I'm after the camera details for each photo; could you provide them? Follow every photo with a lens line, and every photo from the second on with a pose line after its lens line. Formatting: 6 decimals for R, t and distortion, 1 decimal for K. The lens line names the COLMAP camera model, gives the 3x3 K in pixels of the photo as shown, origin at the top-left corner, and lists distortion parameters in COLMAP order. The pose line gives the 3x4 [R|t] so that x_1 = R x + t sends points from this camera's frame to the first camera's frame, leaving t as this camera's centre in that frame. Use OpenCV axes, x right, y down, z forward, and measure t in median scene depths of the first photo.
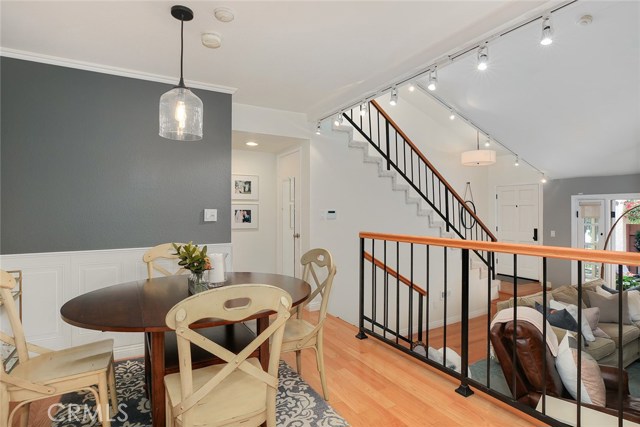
lens RADIAL K [[338.4, 0, 325.1], [0, 338.4, 209.9], [0, 0, 1]] dist [-0.019136, 0.008970]
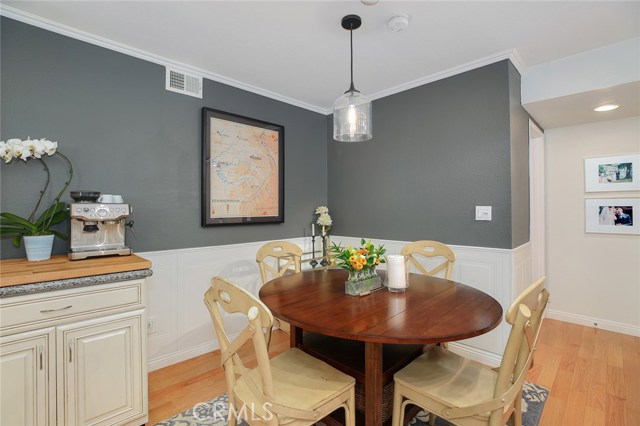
lens RADIAL K [[297.5, 0, 318.1], [0, 297.5, 204.9], [0, 0, 1]] dist [-0.022523, 0.002244]
pose [[0.248052, -0.012057, -0.968672, 0.178452], [0.004741, 0.999926, -0.011232, 0.000902], [0.968735, -0.001806, 0.248091, 0.272688]]
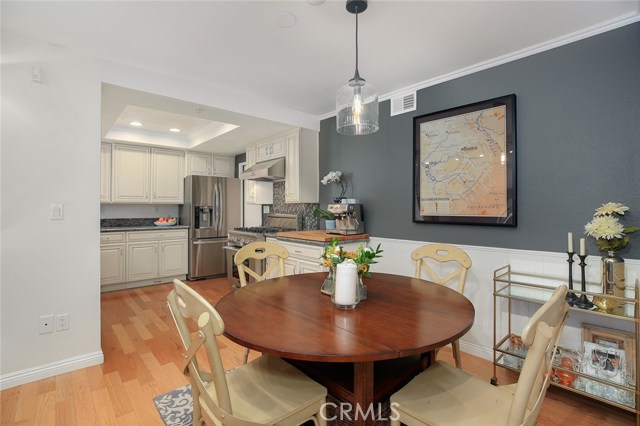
lens RADIAL K [[297.5, 0, 317.2], [0, 297.5, 209.1], [0, 0, 1]] dist [-0.022523, 0.002244]
pose [[-0.977244, 0.003400, -0.212093, -0.054575], [0.002705, 0.999990, 0.003564, 0.002205], [0.212103, 0.002910, -0.977243, 0.737704]]
